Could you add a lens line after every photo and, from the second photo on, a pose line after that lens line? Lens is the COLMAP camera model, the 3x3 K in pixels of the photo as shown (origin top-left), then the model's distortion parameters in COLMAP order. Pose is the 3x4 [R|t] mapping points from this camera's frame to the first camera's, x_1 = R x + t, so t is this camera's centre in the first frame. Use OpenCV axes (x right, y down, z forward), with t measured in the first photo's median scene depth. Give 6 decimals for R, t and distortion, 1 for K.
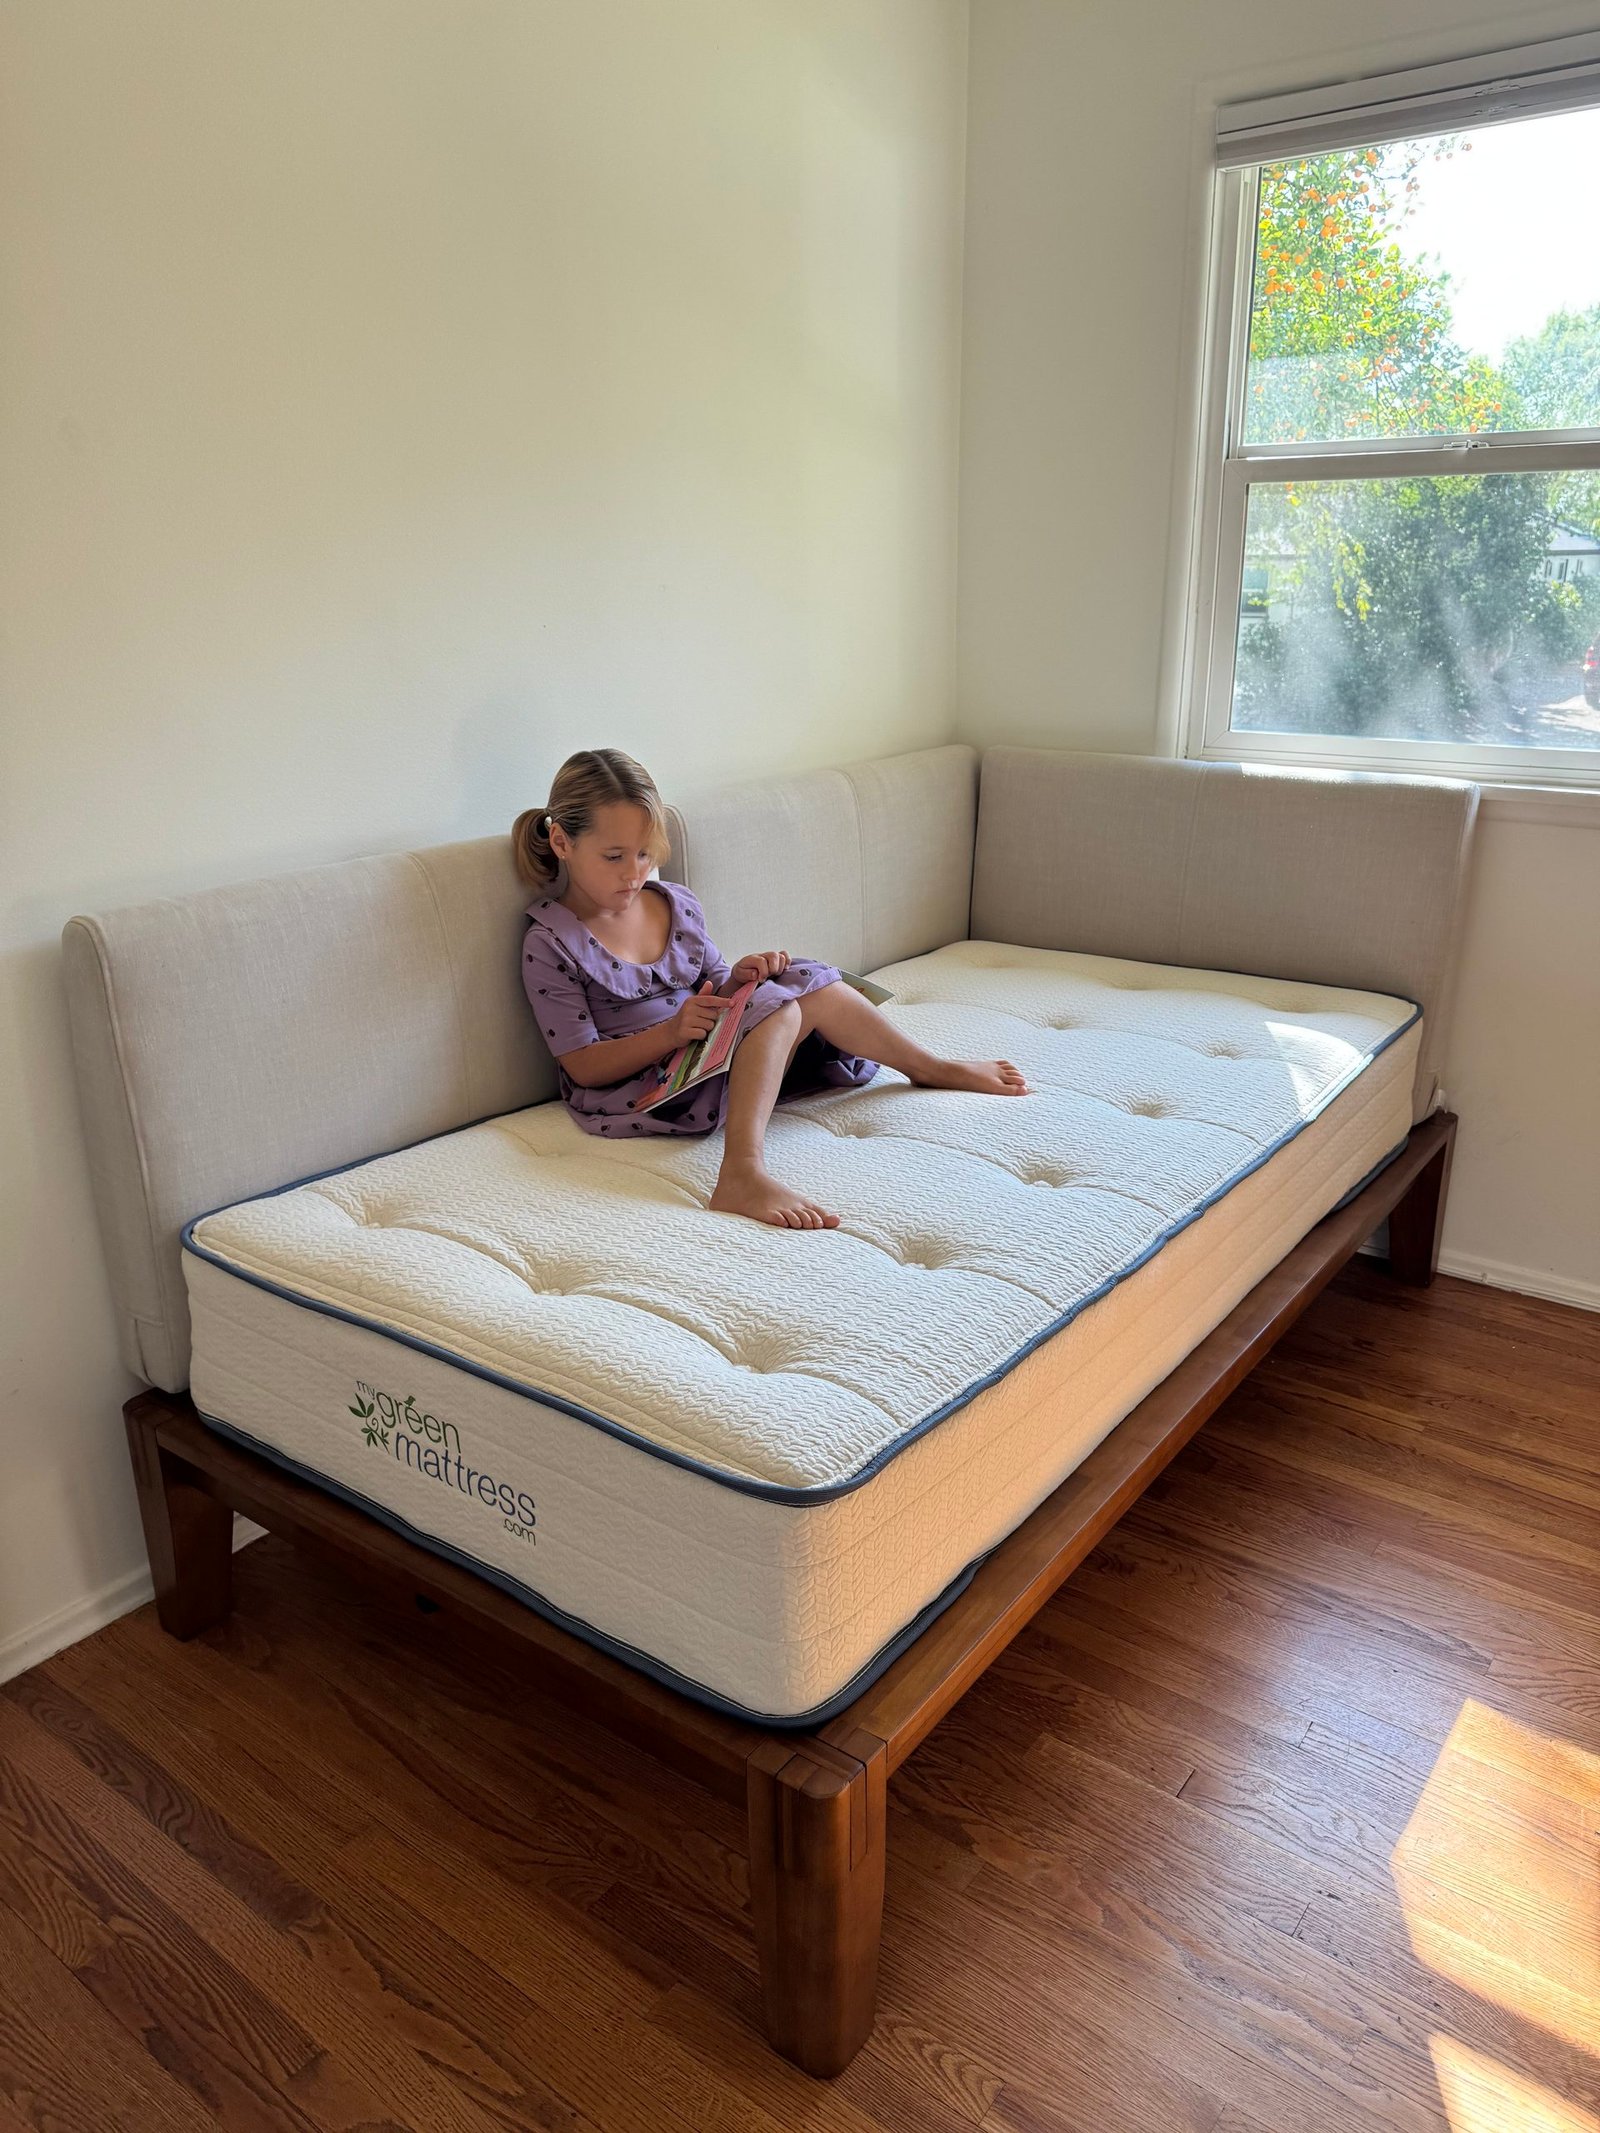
lens RADIAL K [[1515.4, 0, 799.8], [0, 1515.4, 1063.9], [0, 0, 1]] dist [-0.003157, -0.003719]
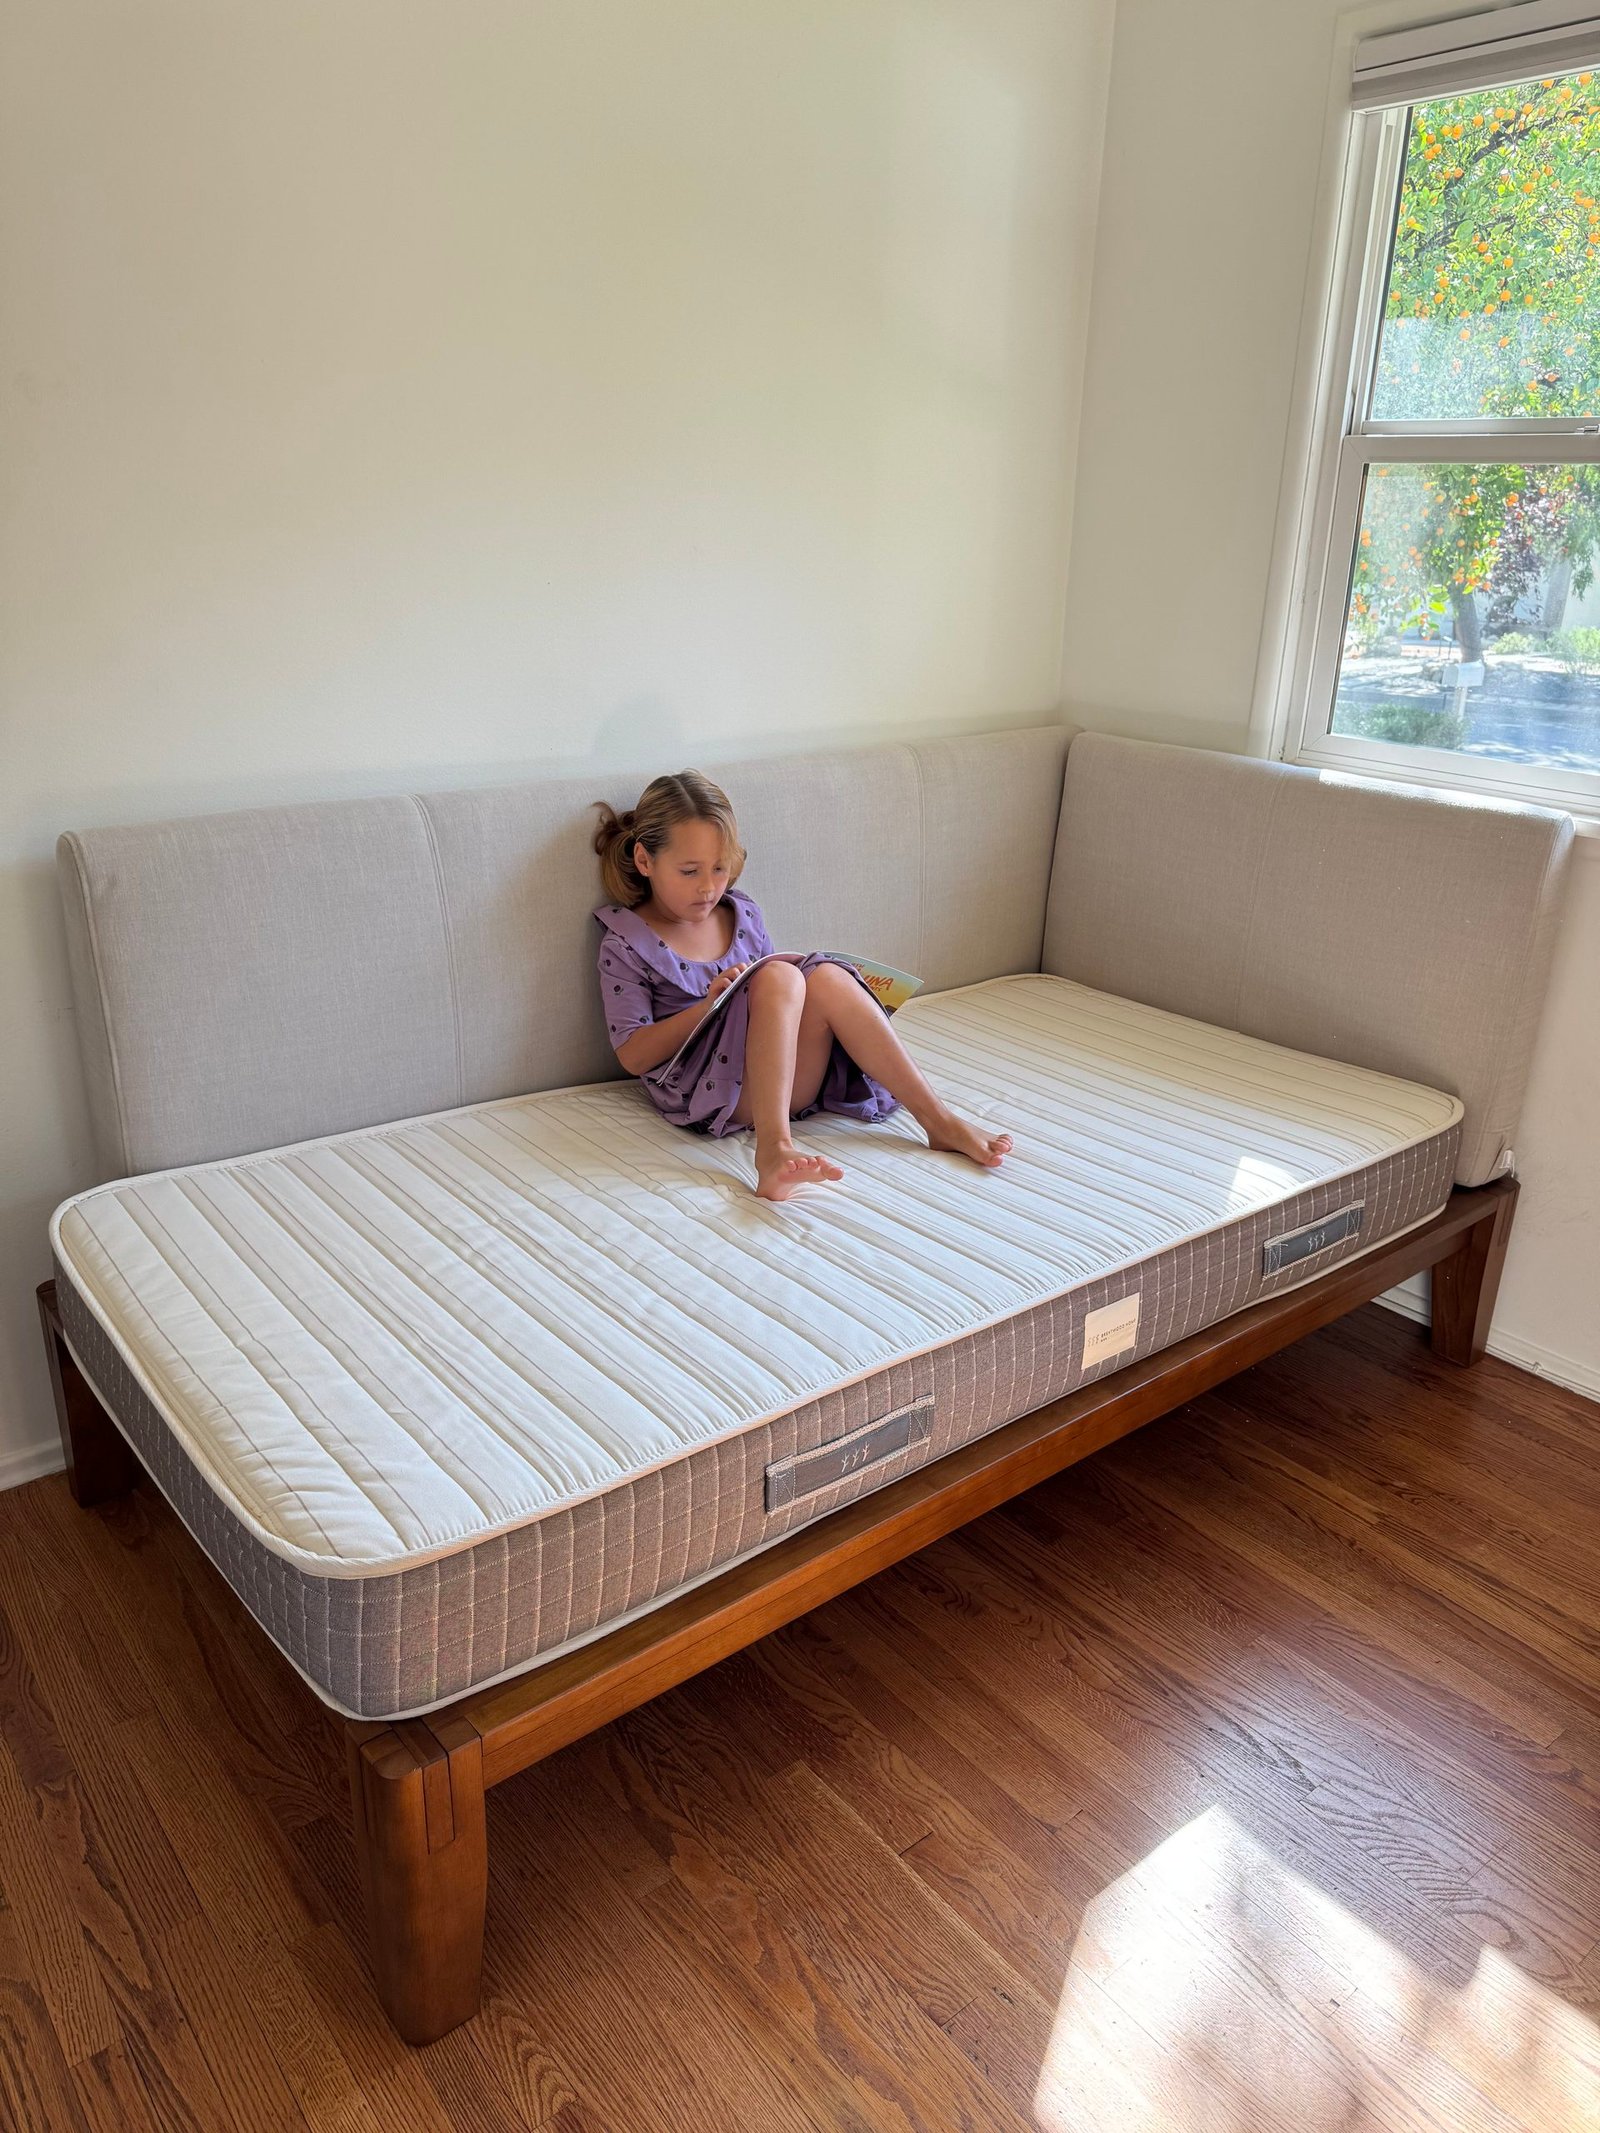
lens RADIAL K [[1515.3, 0, 808.9], [0, 1515.3, 1061.6], [0, 0, 1]] dist [0.001958, -0.008468]
pose [[0.971176, 0.118083, -0.207058, 0.340286], [-0.111352, 0.992810, 0.043909, -0.051446], [0.210755, -0.019587, 0.977343, 0.061721]]
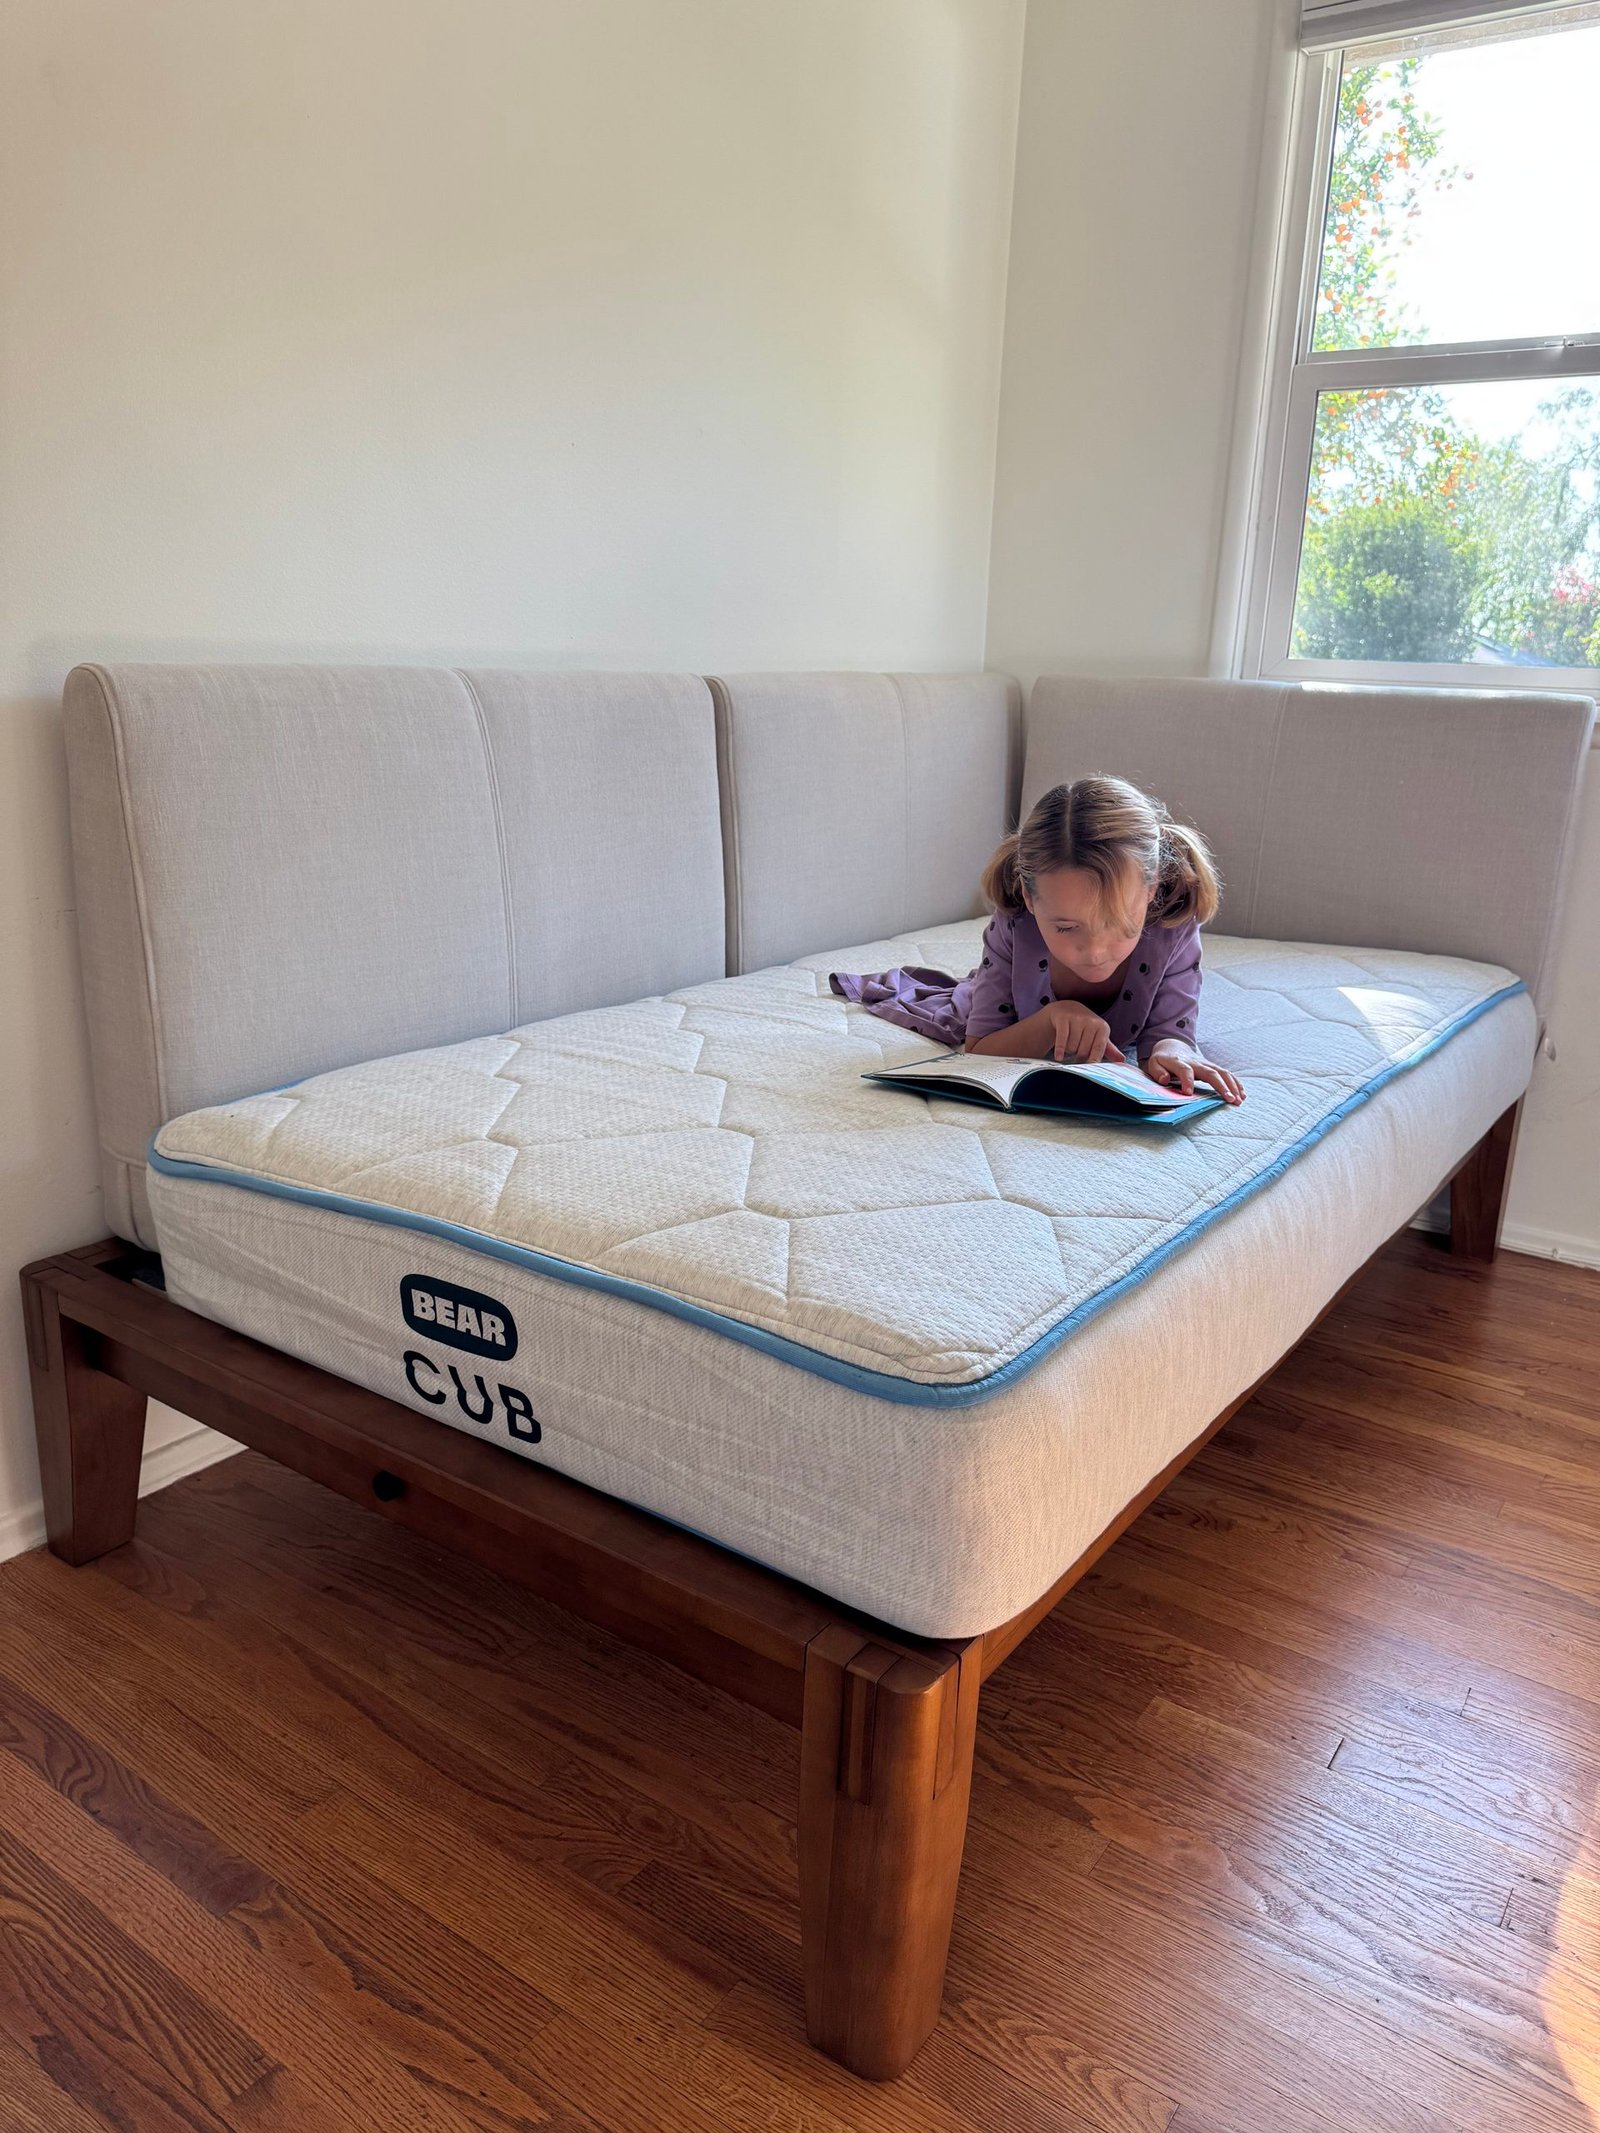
lens RADIAL K [[1520.1, 0, 803.0], [0, 1520.1, 1071.4], [0, 0, 1]] dist [-0.010276, 0.000373]
pose [[0.997875, 0.036061, 0.054266, -0.096745], [-0.033220, 0.998075, -0.052363, 0.162097], [-0.056050, 0.050449, 0.997153, 0.178934]]
